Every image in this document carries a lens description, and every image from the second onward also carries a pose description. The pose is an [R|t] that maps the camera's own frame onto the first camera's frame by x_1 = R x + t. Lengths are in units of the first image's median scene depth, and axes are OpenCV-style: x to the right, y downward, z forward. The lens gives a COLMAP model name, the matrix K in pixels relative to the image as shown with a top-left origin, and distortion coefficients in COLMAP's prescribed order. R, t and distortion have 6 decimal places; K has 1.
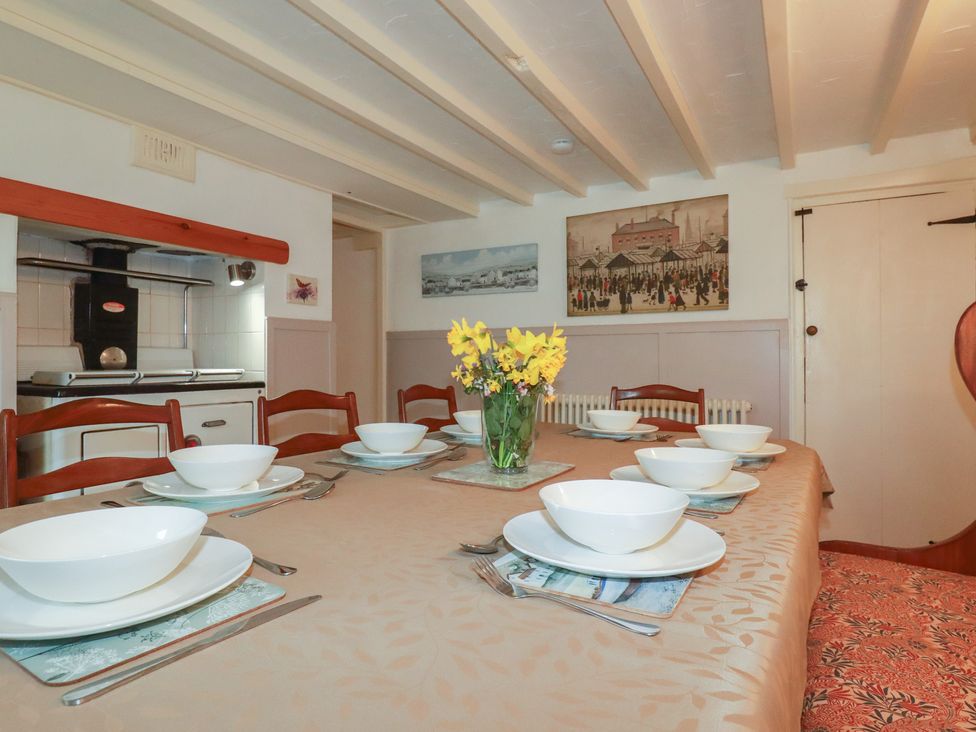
lens RADIAL K [[570.2, 0, 510.2], [0, 570.2, 364.0], [0, 0, 1]] dist [-0.002622, -0.001467]
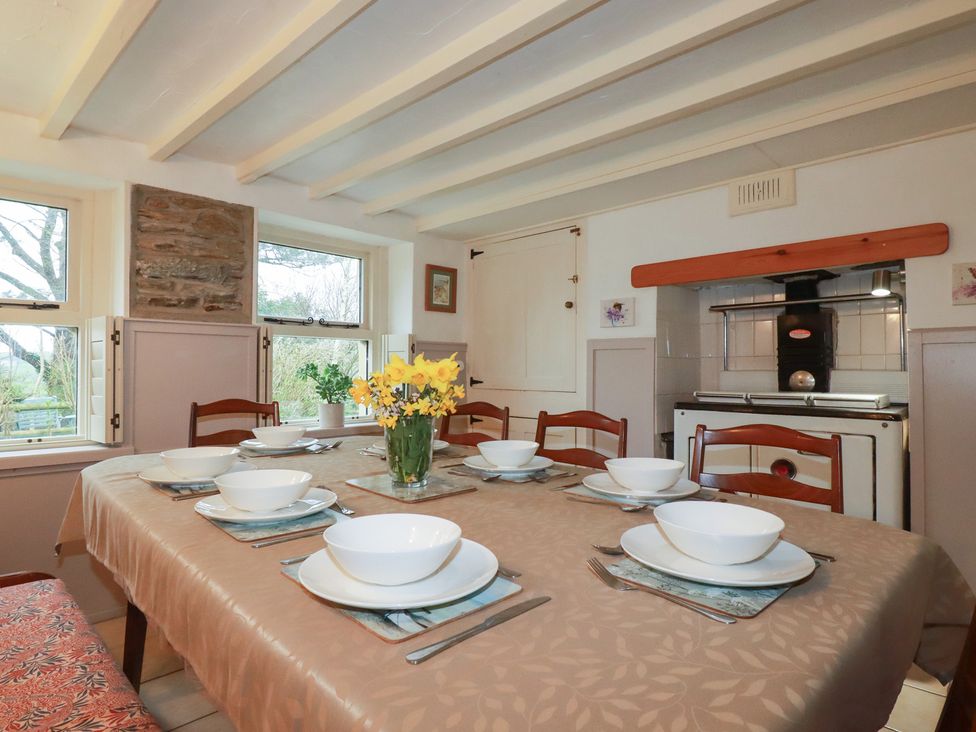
lens RADIAL K [[570.2, 0, 510.2], [0, 570.2, 364.0], [0, 0, 1]] dist [-0.002622, -0.001467]
pose [[-0.275080, -0.017999, -0.961253, 0.516682], [-0.014038, 0.999793, -0.014704, -0.018664], [0.961319, 0.009449, -0.275276, 0.780145]]
